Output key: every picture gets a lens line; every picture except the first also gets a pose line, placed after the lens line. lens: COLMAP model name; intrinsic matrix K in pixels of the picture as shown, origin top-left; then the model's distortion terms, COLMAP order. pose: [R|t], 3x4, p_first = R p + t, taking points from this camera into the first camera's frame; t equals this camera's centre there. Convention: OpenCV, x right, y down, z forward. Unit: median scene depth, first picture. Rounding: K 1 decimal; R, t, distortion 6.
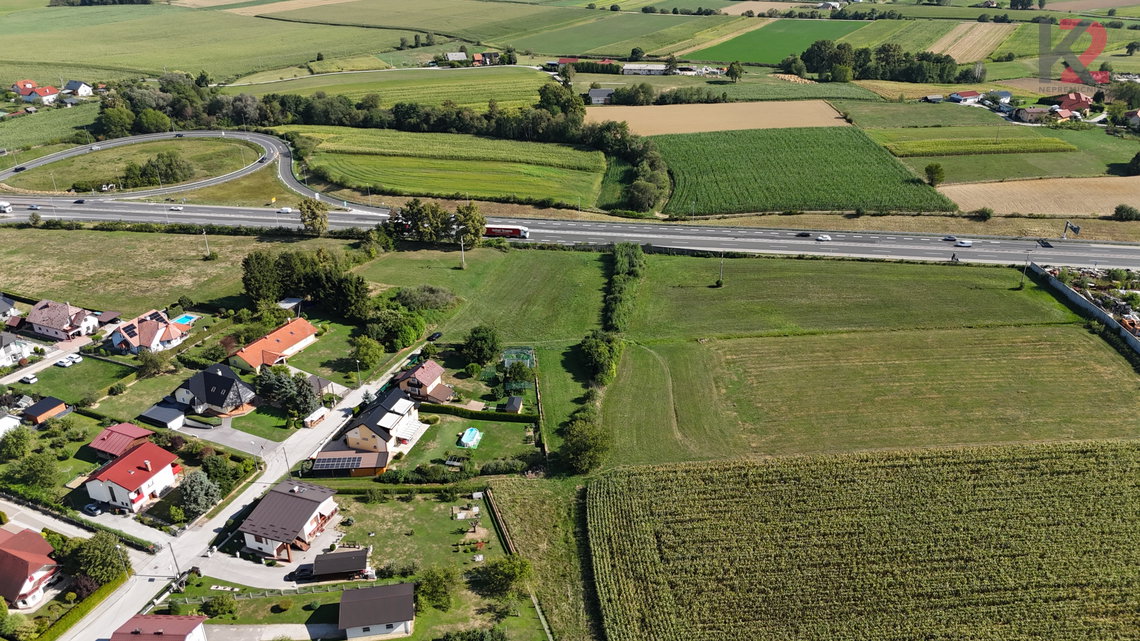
lens RADIAL K [[835.6, 0, 570.0], [0, 835.6, 320.5], [0, 0, 1]] dist [0.063197, -0.064345]
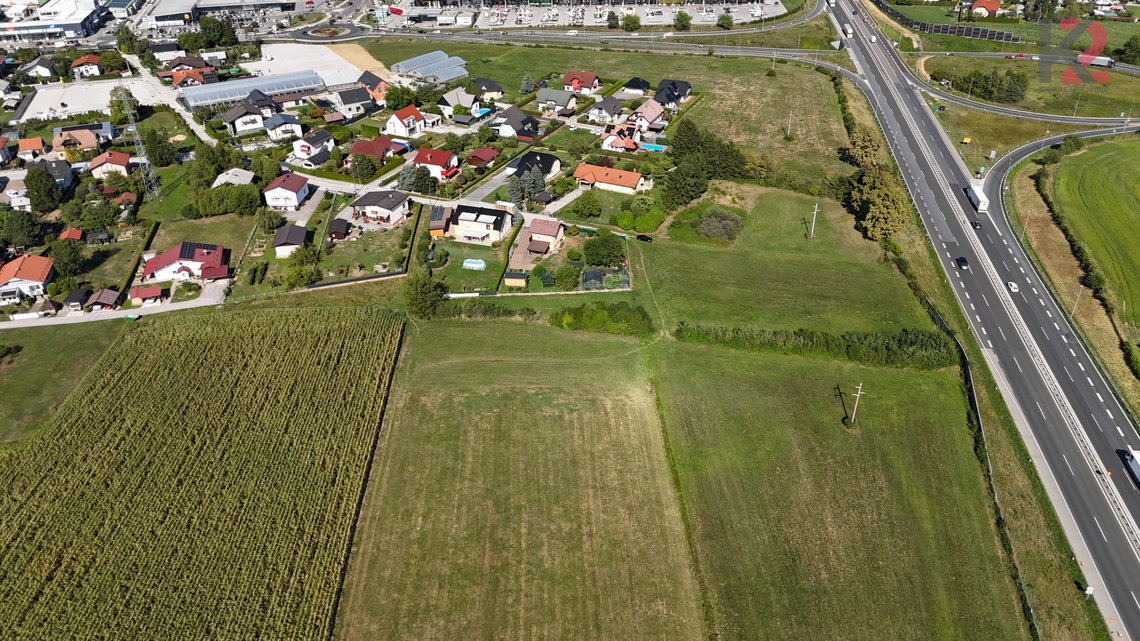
lens RADIAL K [[835.6, 0, 570.0], [0, 835.6, 320.5], [0, 0, 1]] dist [0.063197, -0.064345]
pose [[-0.015124, 0.531712, -0.846790, 0.566889], [-0.432955, 0.759894, 0.484882, -0.267482], [0.901289, 0.373955, 0.218715, 0.513443]]
